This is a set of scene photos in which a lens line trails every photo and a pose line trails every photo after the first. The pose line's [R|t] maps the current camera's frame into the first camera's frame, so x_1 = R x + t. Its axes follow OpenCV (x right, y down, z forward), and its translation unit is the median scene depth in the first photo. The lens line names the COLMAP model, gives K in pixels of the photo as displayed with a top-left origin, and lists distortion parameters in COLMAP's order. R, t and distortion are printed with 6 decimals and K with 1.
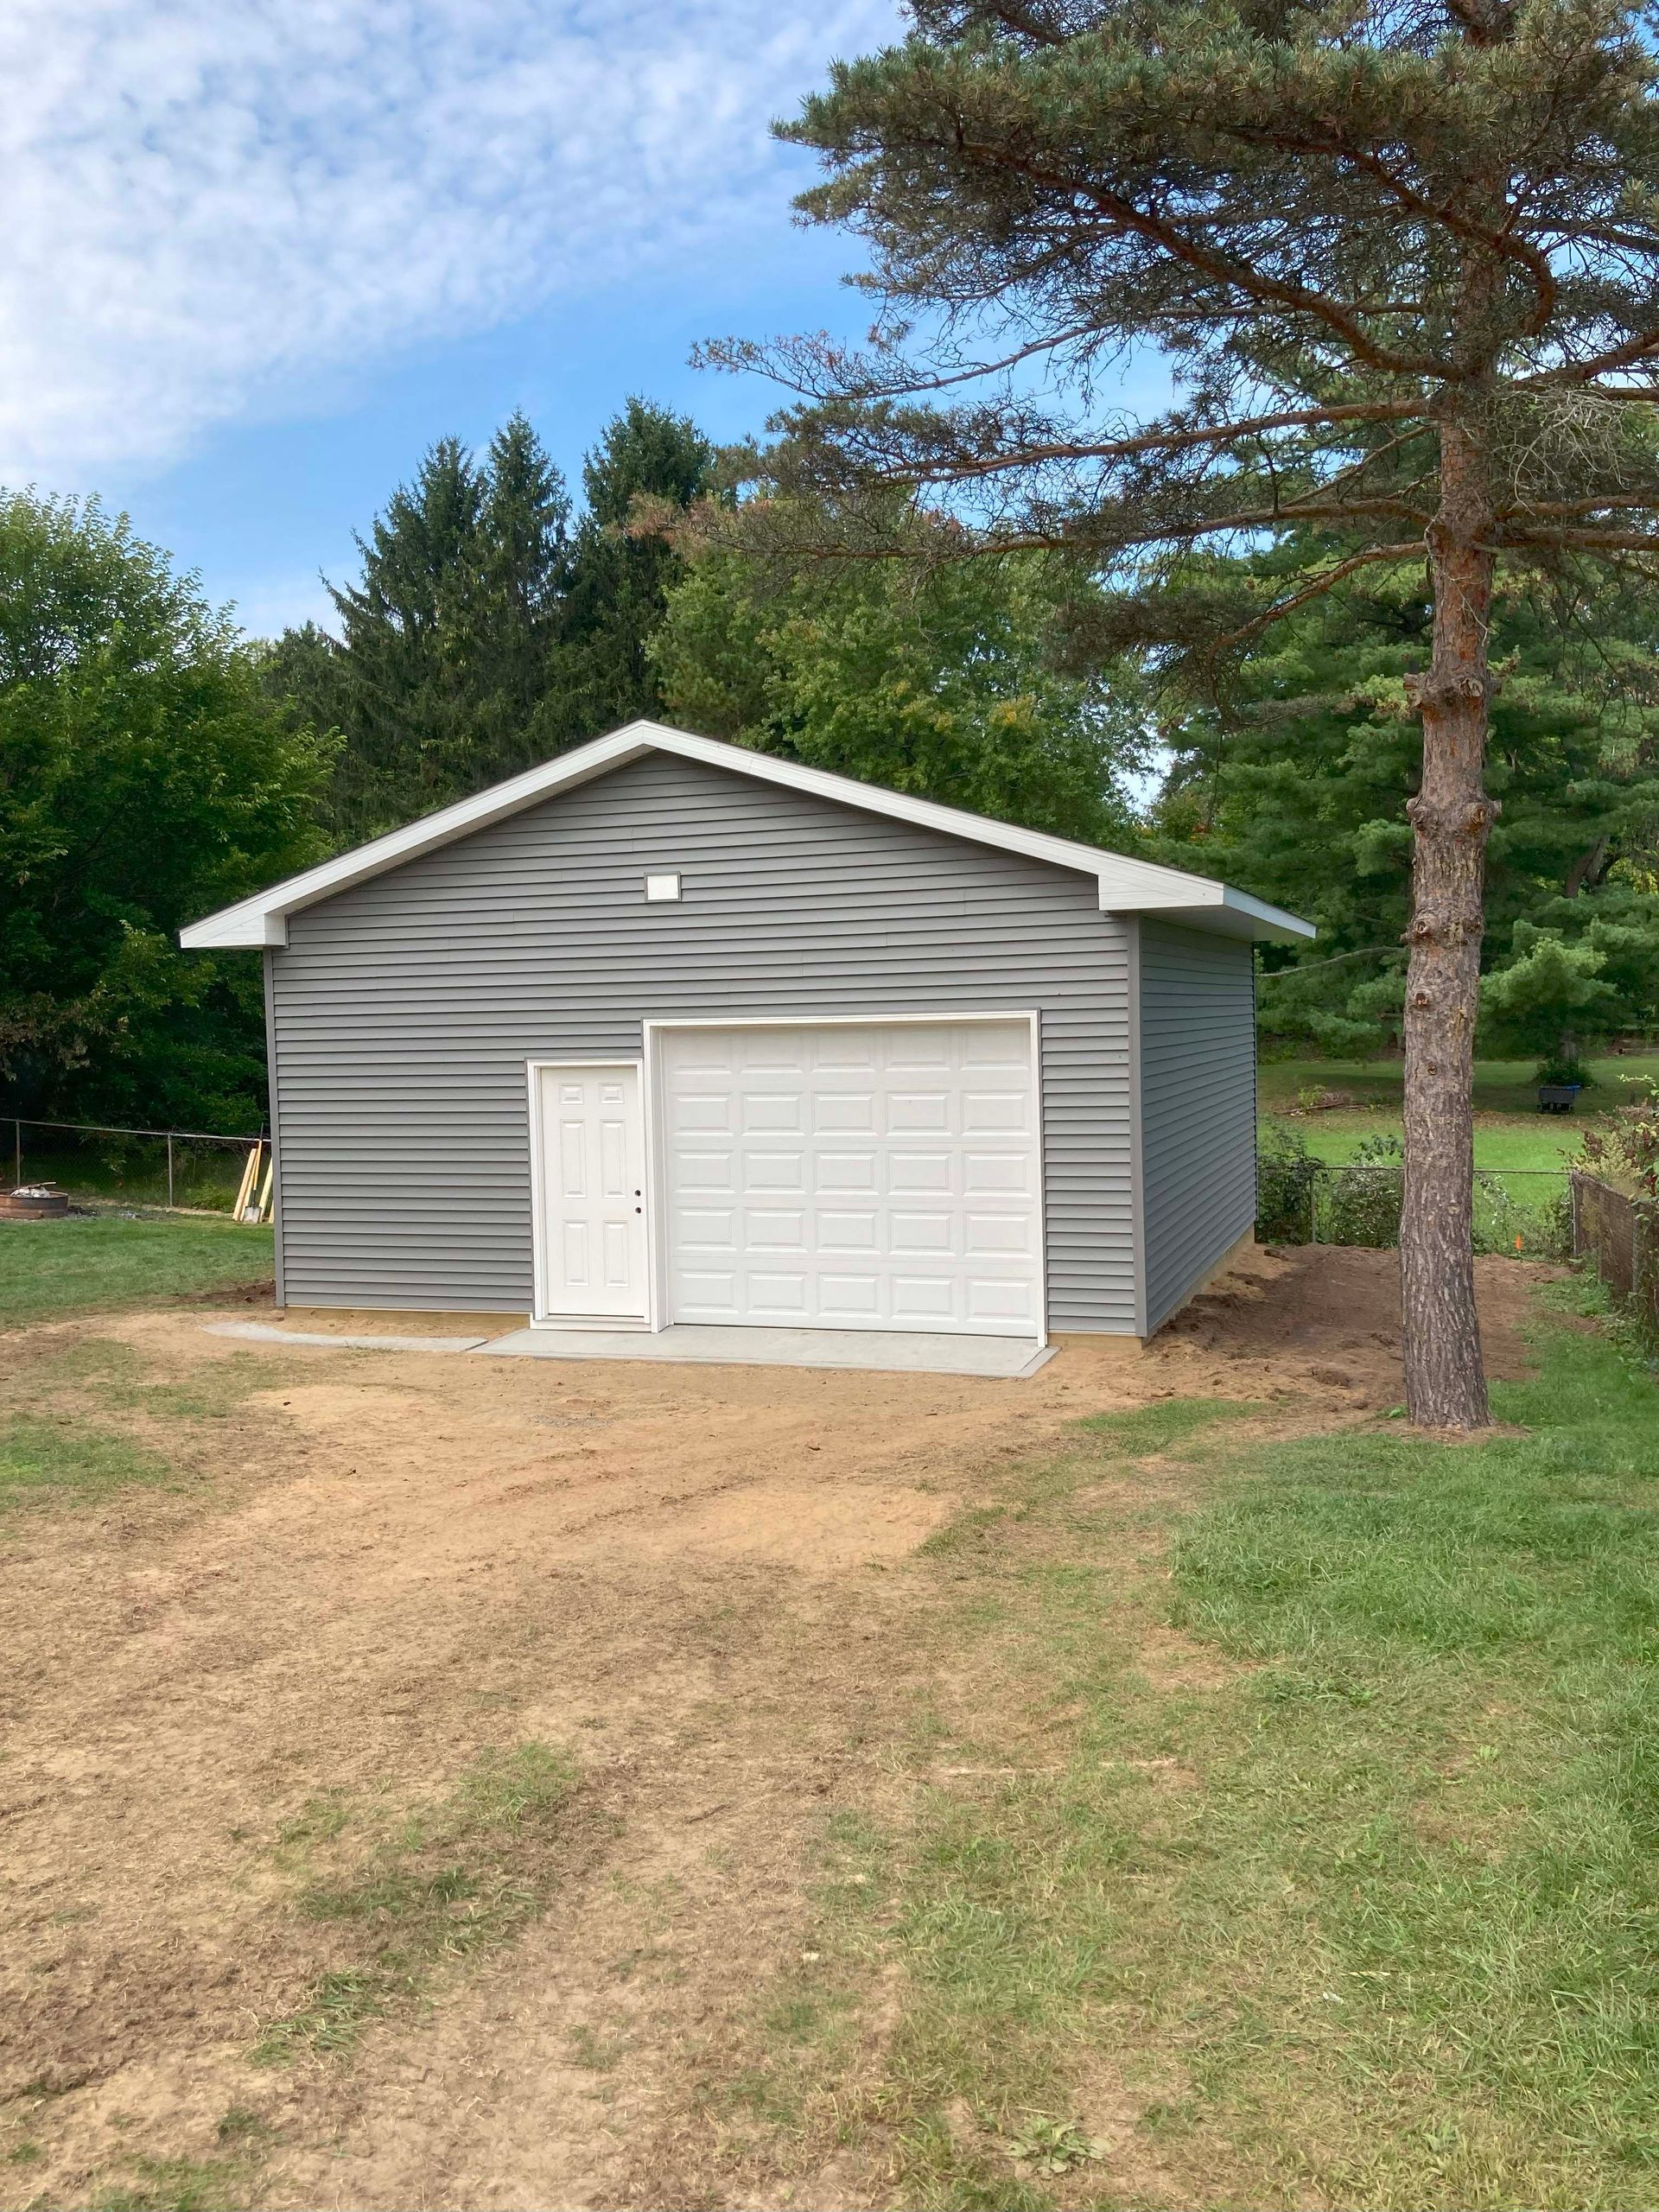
lens RADIAL K [[1824.8, 0, 830.8], [0, 1824.8, 1116.6], [0, 0, 1]] dist [0.002400, -0.000188]
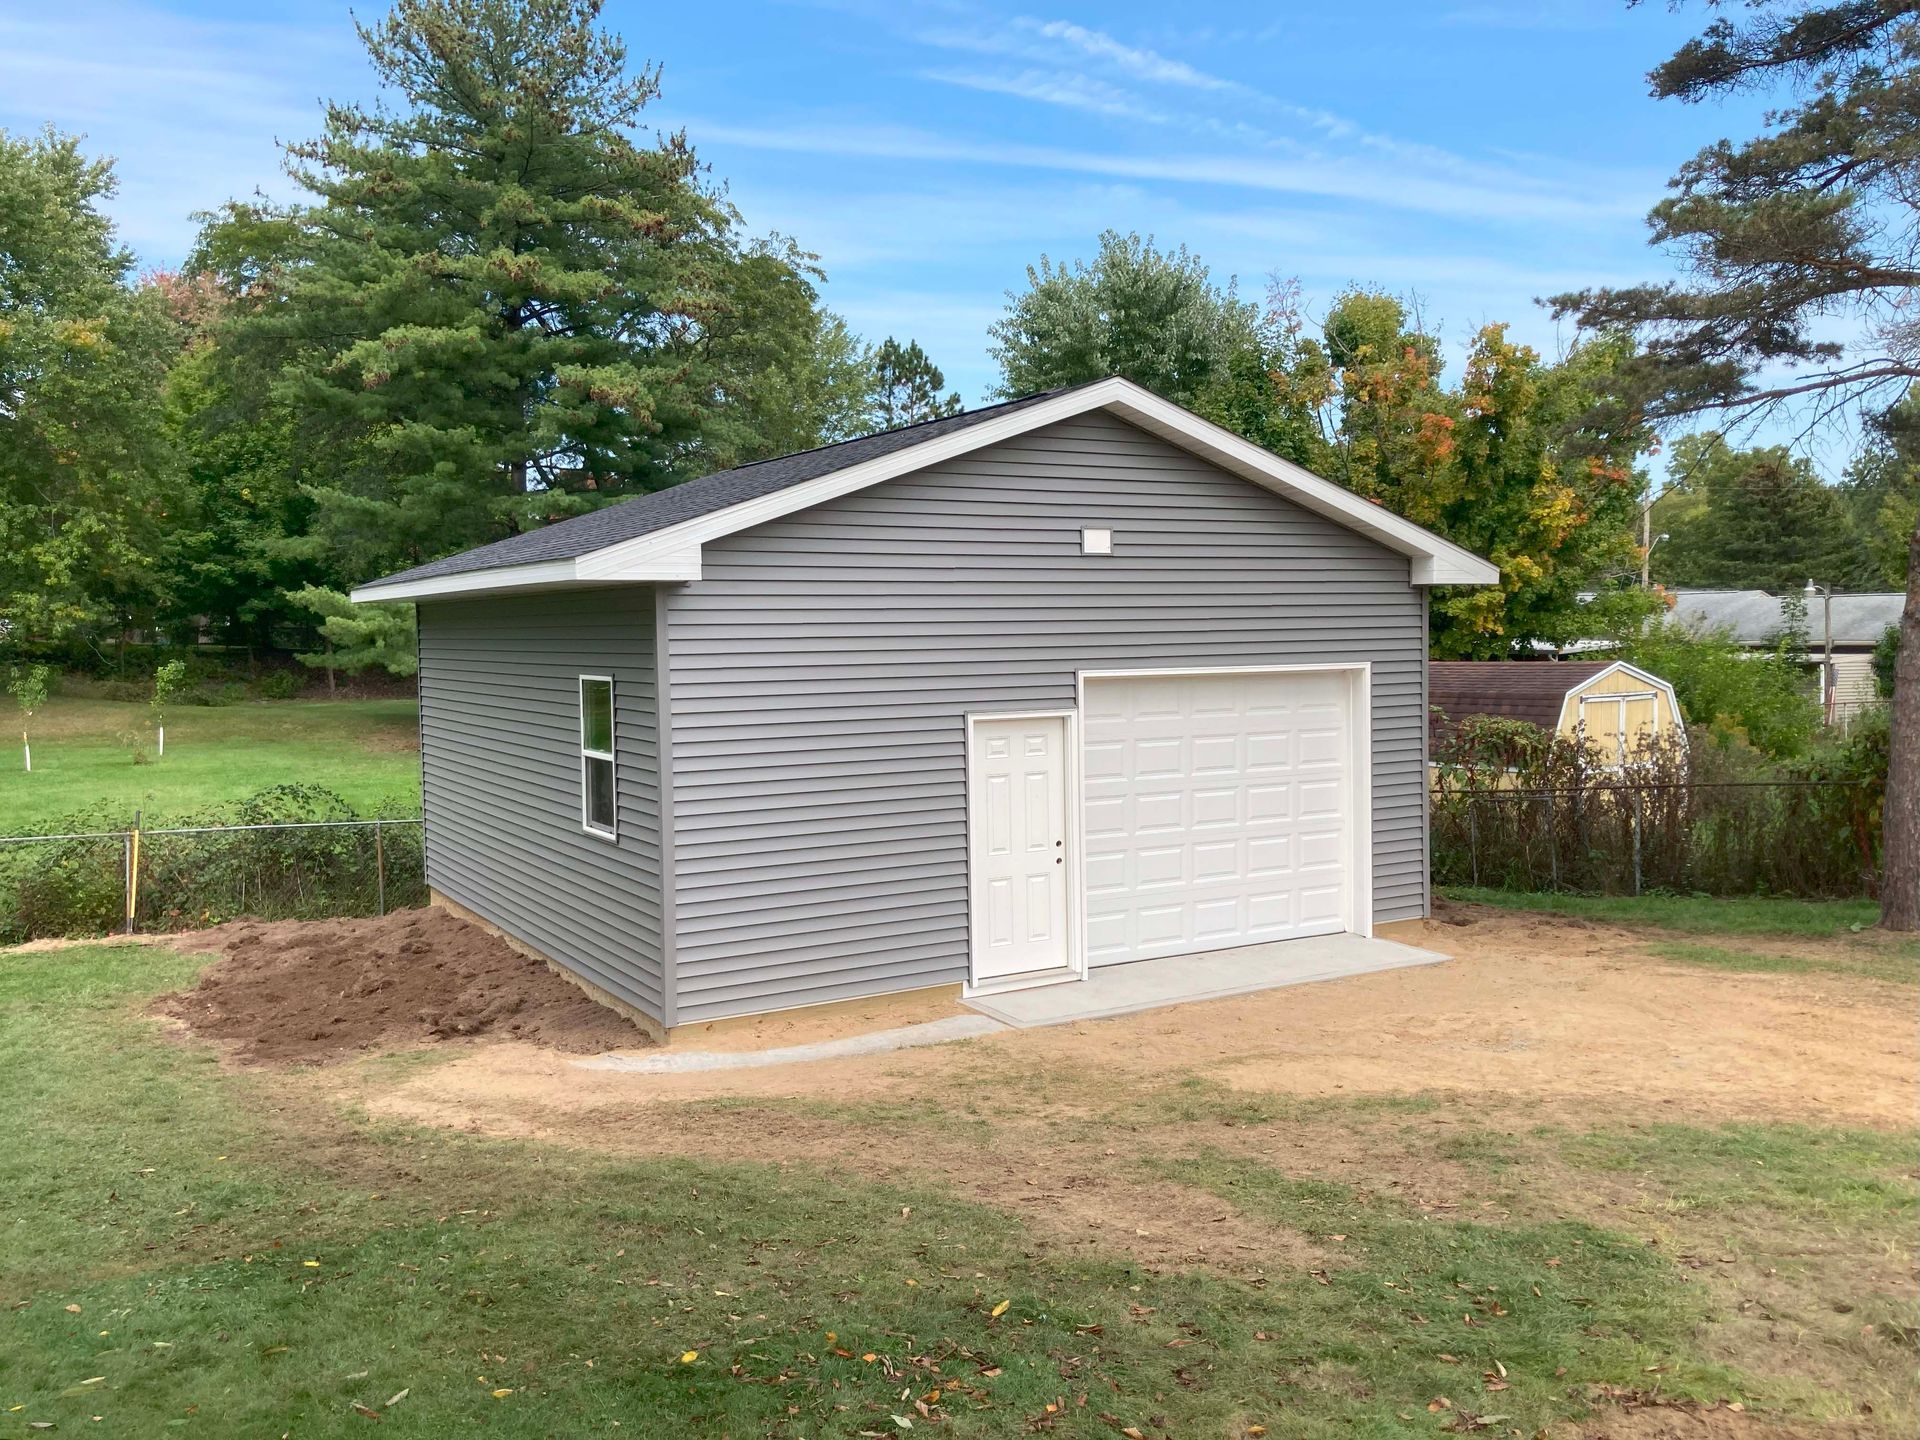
lens RADIAL K [[1583.9, 0, 959.9], [0, 1583.9, 710.3], [0, 0, 1]] dist [0.002400, -0.000188]
pose [[0.654508, -0.023506, 0.755690, -0.808409], [0.040883, 0.999155, -0.004330, -0.030135], [-0.754949, 0.033729, 0.654916, 0.476143]]
